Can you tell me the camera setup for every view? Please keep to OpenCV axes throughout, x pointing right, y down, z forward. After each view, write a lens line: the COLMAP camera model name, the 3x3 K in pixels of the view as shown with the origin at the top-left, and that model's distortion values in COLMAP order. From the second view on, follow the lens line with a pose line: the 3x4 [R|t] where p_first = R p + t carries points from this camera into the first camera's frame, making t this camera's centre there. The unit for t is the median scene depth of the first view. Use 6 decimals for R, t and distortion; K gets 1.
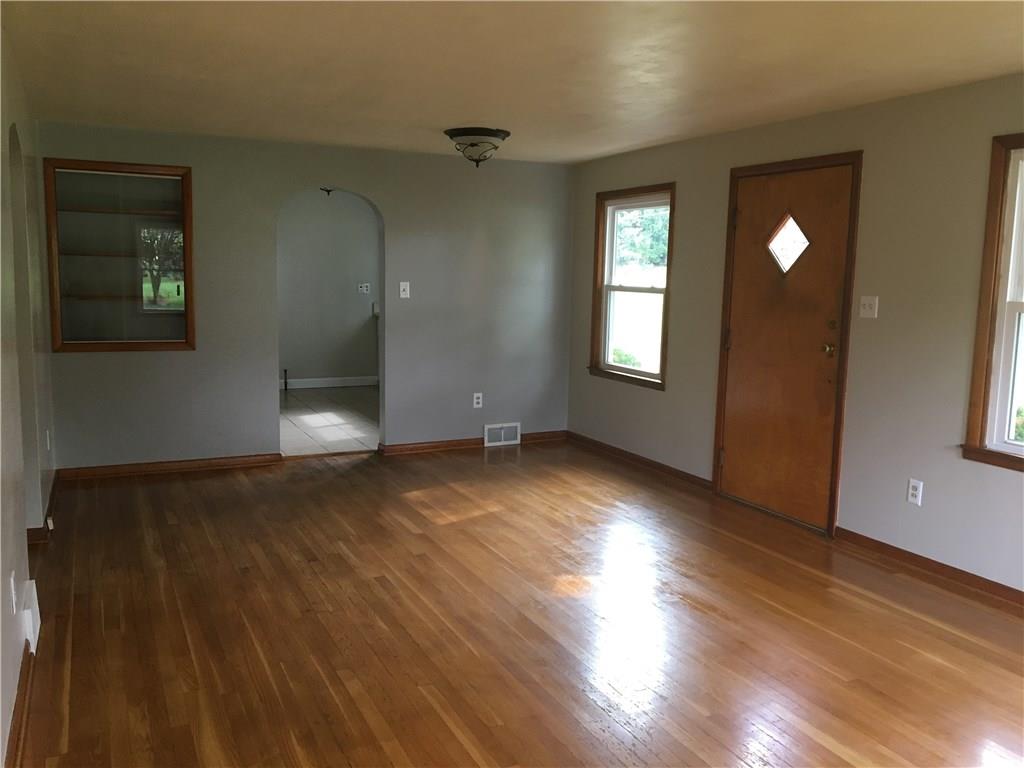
lens RADIAL K [[858.0, 0, 512.9], [0, 858.0, 385.4], [0, 0, 1]] dist [0.086788, -0.130699]
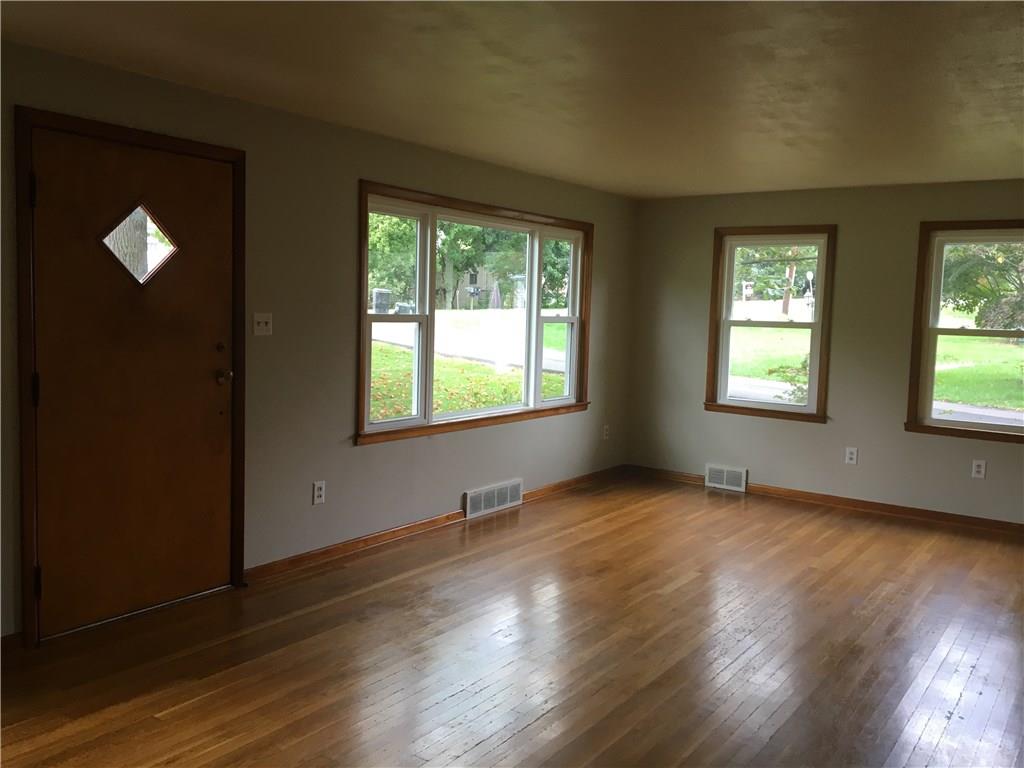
lens RADIAL K [[858.0, 0, 509.5], [0, 858.0, 385.3], [0, 0, 1]] dist [0.086788, -0.130699]
pose [[-0.472296, -0.113839, 0.874058, -0.435352], [0.080962, 0.981830, 0.171623, -0.132203], [-0.877714, 0.151822, -0.454498, 0.966059]]
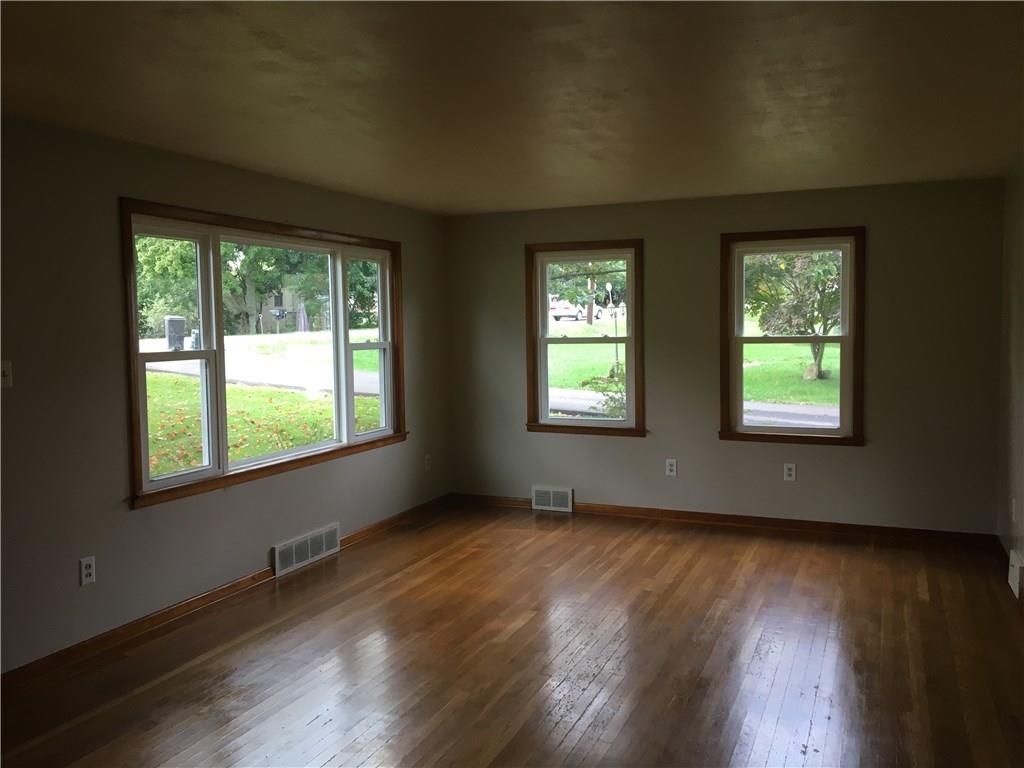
lens RADIAL K [[858.0, 0, 510.3], [0, 858.0, 382.6], [0, 0, 1]] dist [0.086788, -0.130699]
pose [[-0.651876, -0.061096, 0.755861, -0.375044], [0.104978, 0.979882, 0.169739, -0.133802], [-0.751024, 0.189997, -0.632347, 0.924207]]
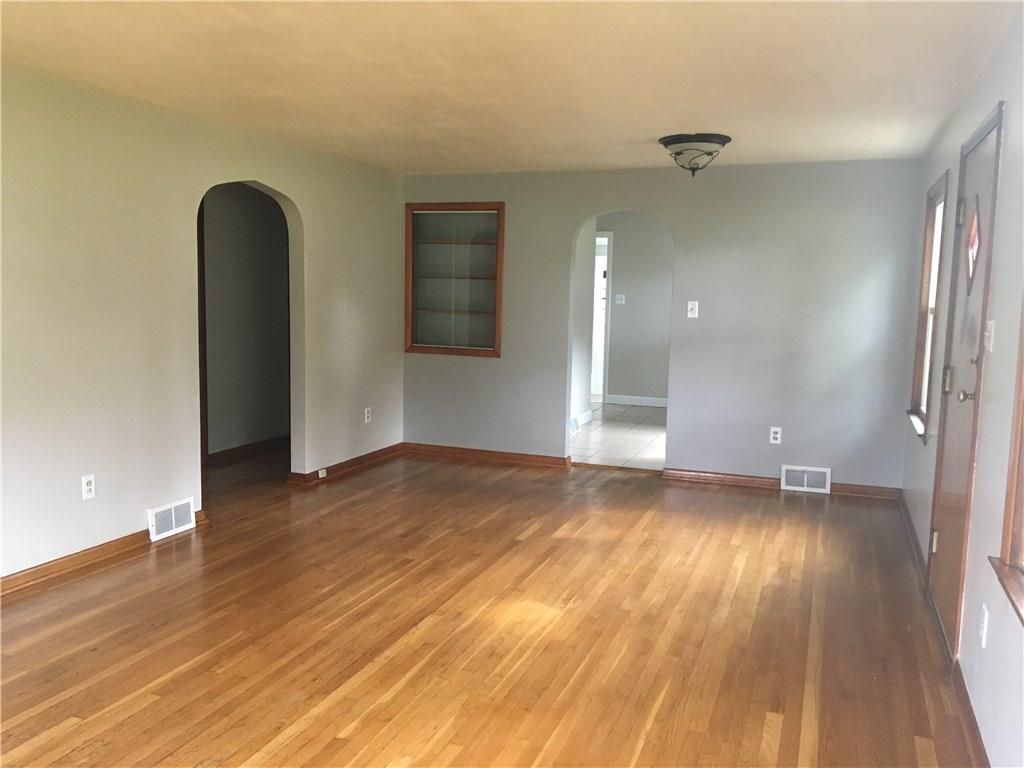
lens RADIAL K [[858.0, 0, 512.6], [0, 858.0, 381.8], [0, 0, 1]] dist [0.086788, -0.130699]
pose [[0.687659, 0.075469, -0.722101, 0.515904], [-0.105748, 0.994388, 0.003223, -0.014785], [0.718292, 0.074144, 0.691780, 0.230435]]
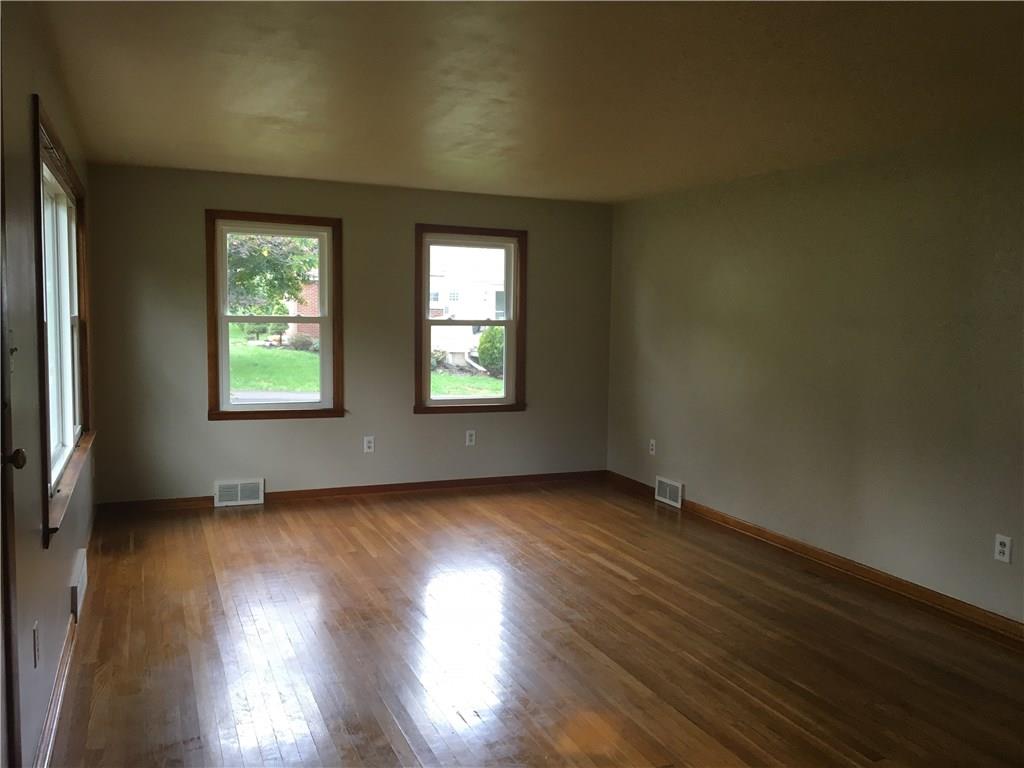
lens RADIAL K [[858.0, 0, 518.6], [0, 858.0, 384.7], [0, 0, 1]] dist [0.086788, -0.130699]
pose [[-0.998505, -0.041569, 0.035503, 0.088749], [-0.032561, 0.973913, 0.224573, -0.158375], [-0.043912, 0.223081, -0.973810, 1.179944]]
